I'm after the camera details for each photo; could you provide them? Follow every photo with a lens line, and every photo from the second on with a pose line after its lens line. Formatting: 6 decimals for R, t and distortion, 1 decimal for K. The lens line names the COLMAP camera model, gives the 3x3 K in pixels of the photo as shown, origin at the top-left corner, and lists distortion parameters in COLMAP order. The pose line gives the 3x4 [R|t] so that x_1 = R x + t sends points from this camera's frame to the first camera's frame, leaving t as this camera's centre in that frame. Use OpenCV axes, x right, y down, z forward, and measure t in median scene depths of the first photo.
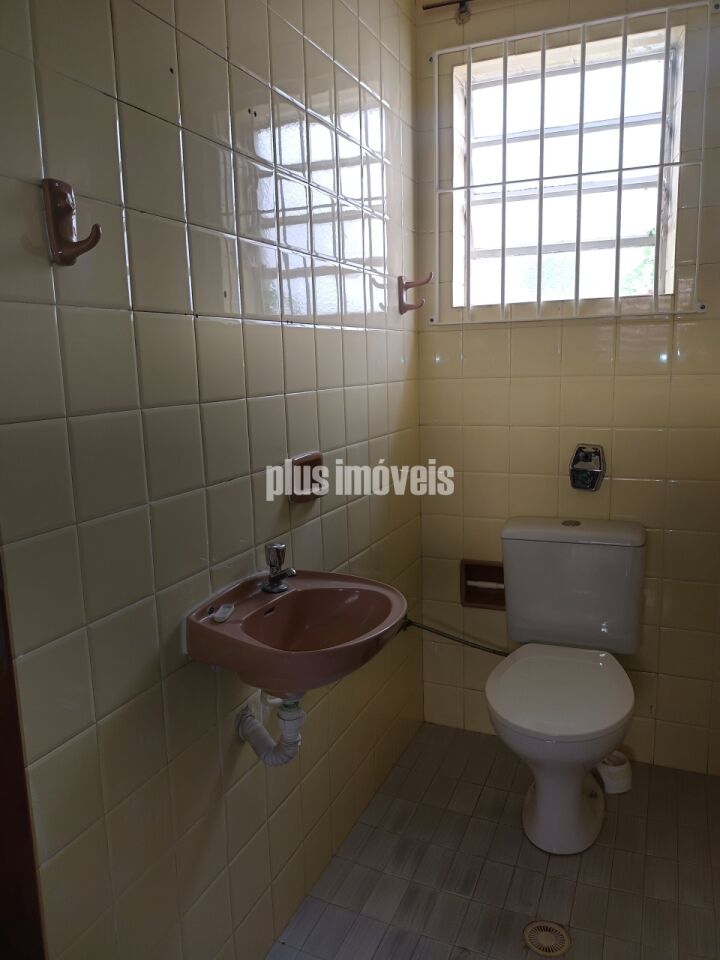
lens RADIAL K [[725.1, 0, 355.7], [0, 725.1, 478.6], [0, 0, 1]] dist [0.020270, -0.022858]
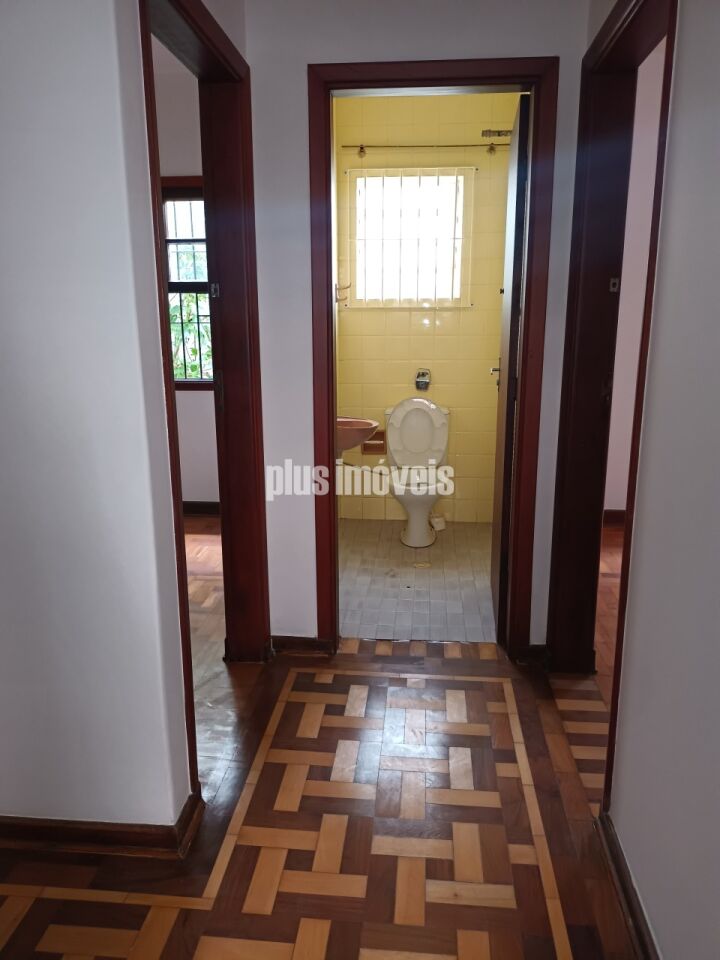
lens RADIAL K [[725.1, 0, 361.9], [0, 725.1, 483.0], [0, 0, 1]] dist [0.020270, -0.022858]
pose [[0.949841, -0.044397, 0.309564, -0.512230], [0.025252, 0.997528, 0.065582, 0.139572], [-0.311711, -0.054475, 0.948614, -0.950229]]
